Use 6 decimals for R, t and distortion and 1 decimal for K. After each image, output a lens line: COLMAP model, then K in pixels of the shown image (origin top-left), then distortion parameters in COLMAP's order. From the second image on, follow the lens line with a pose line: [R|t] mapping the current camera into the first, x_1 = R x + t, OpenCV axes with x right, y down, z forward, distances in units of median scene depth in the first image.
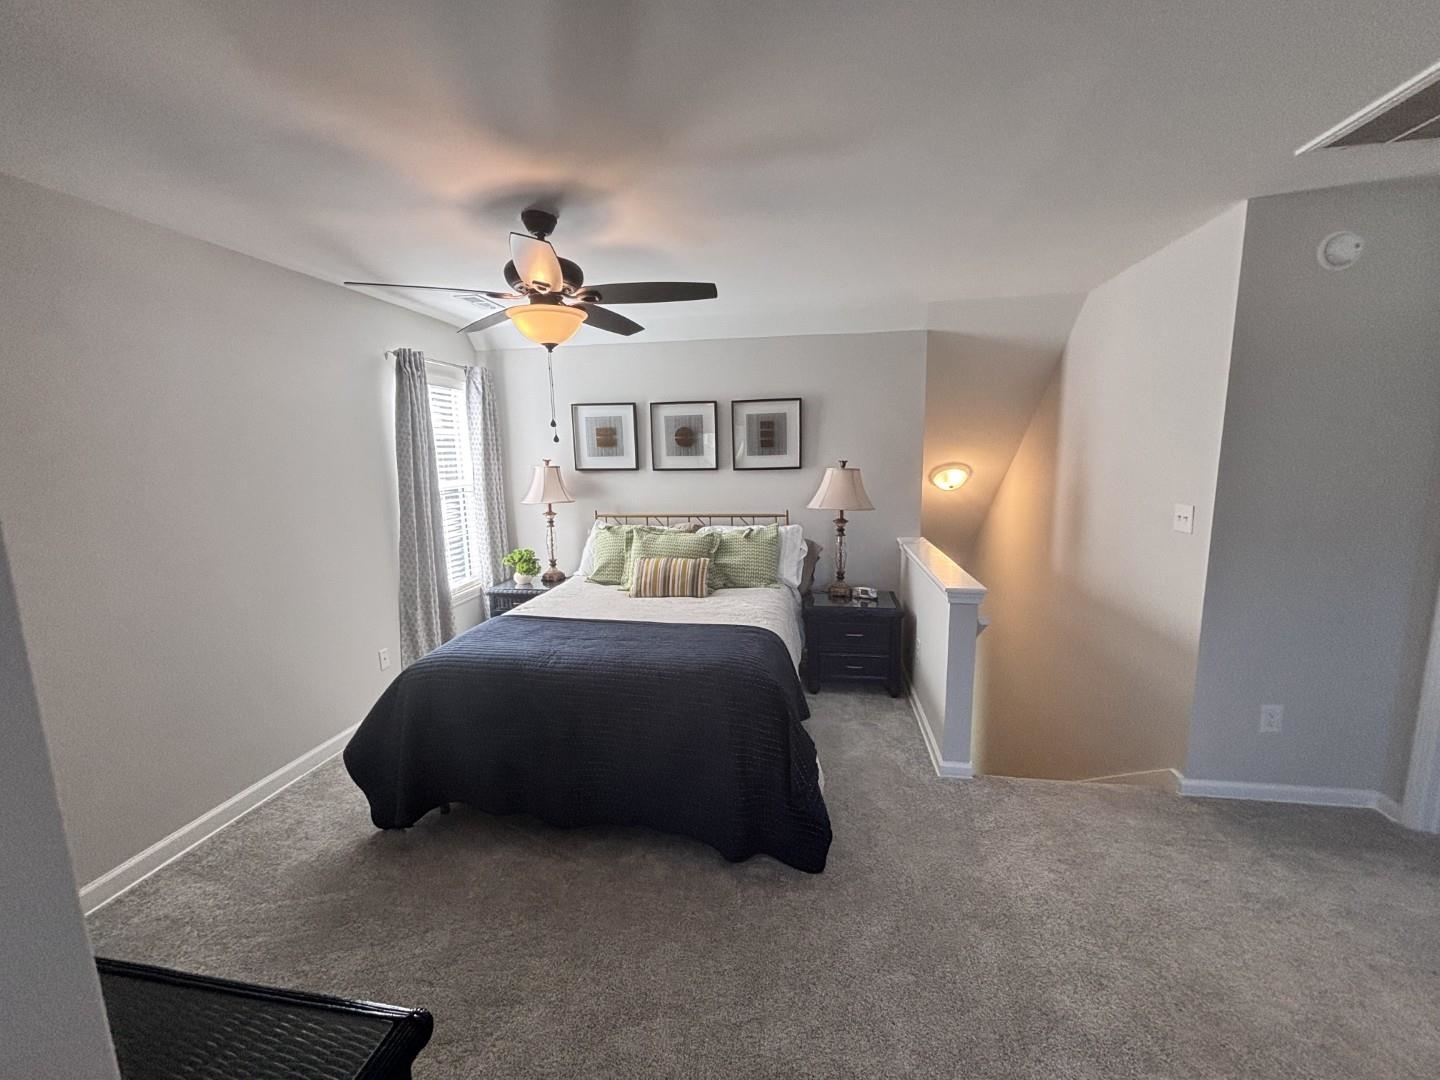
lens RADIAL K [[577.0, 0, 715.1], [0, 577.0, 540.9], [0, 0, 1]] dist [-0.001092, -0.000432]
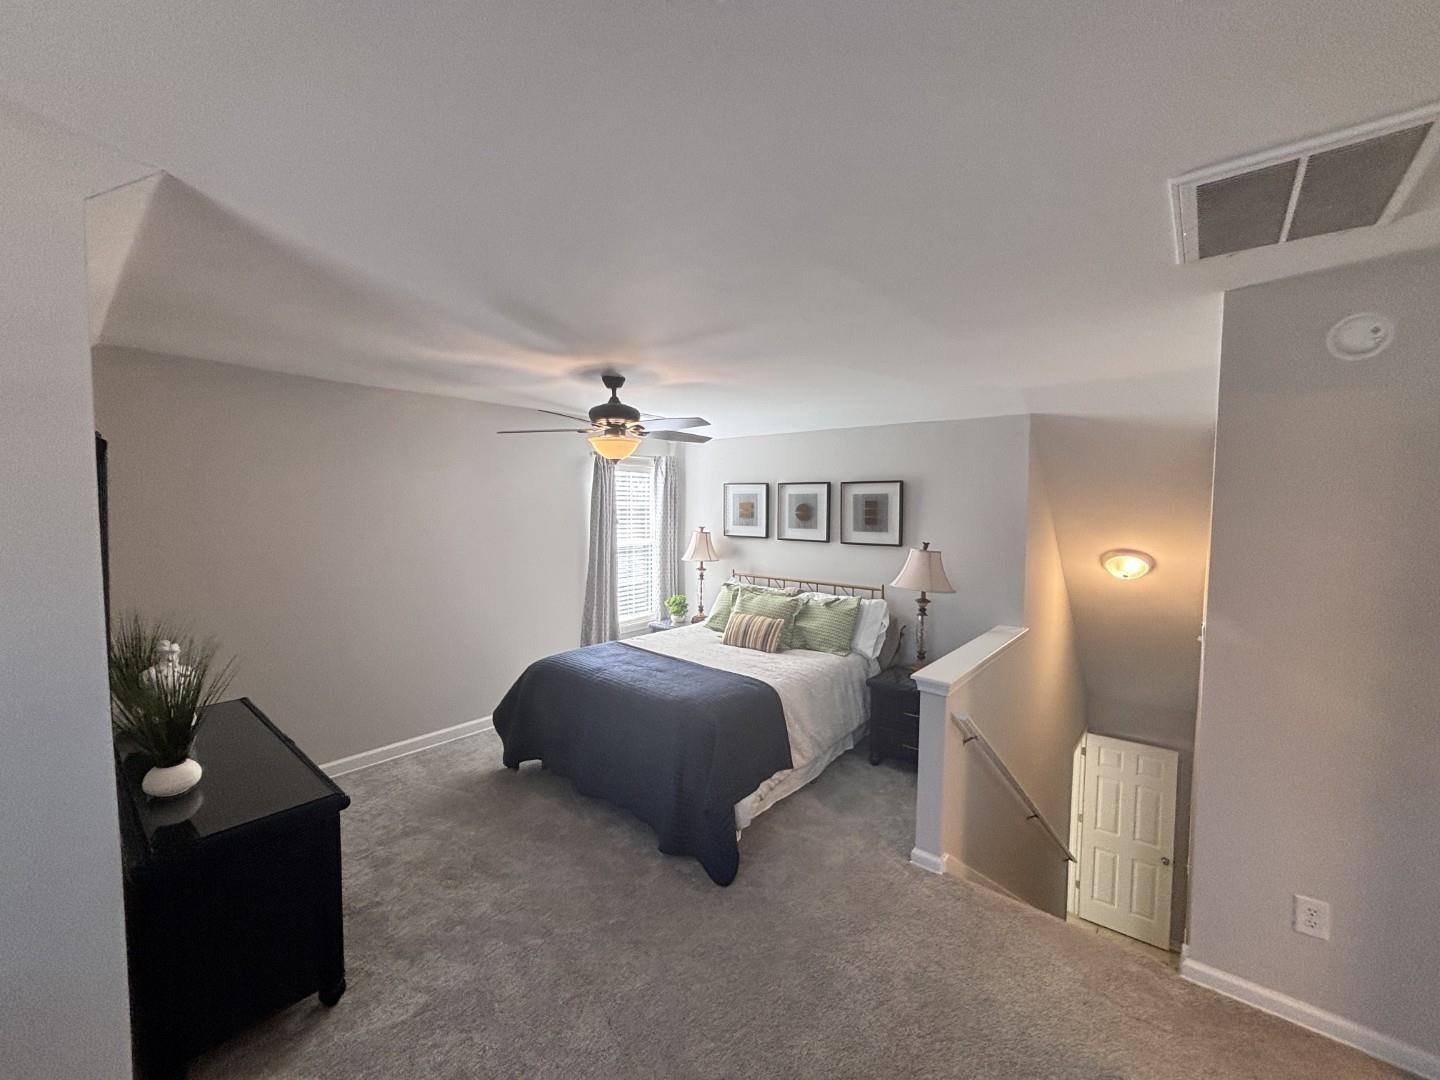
lens RADIAL K [[577.0, 0, 713.7], [0, 577.0, 536.2], [0, 0, 1]] dist [-0.001092, -0.000432]
pose [[0.861121, 0.054186, -0.505504, 0.409302], [-0.102699, 0.992346, -0.068576, -0.039506], [0.497918, 0.110967, 0.860095, -0.075795]]
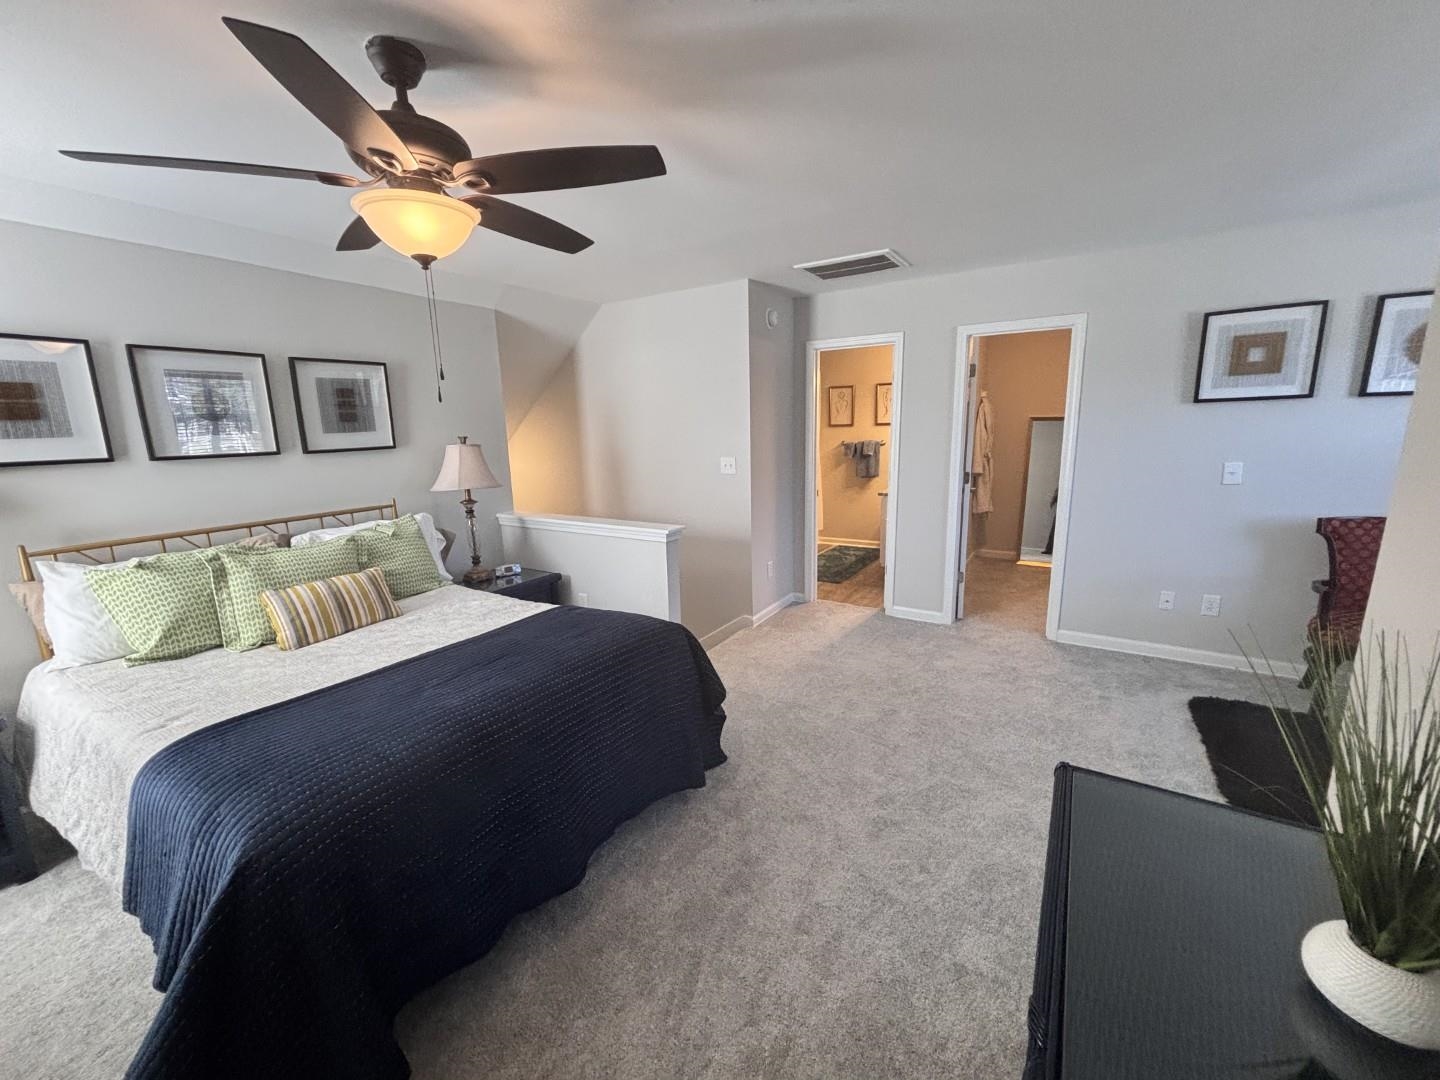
lens RADIAL K [[577.0, 0, 718.8], [0, 577.0, 536.4], [0, 0, 1]] dist [-0.001092, -0.000432]
pose [[0.371087, -0.170451, 0.912820, -0.493359], [0.155681, 0.980516, 0.119802, -0.028335], [-0.915455, 0.097652, 0.390393, 0.269438]]
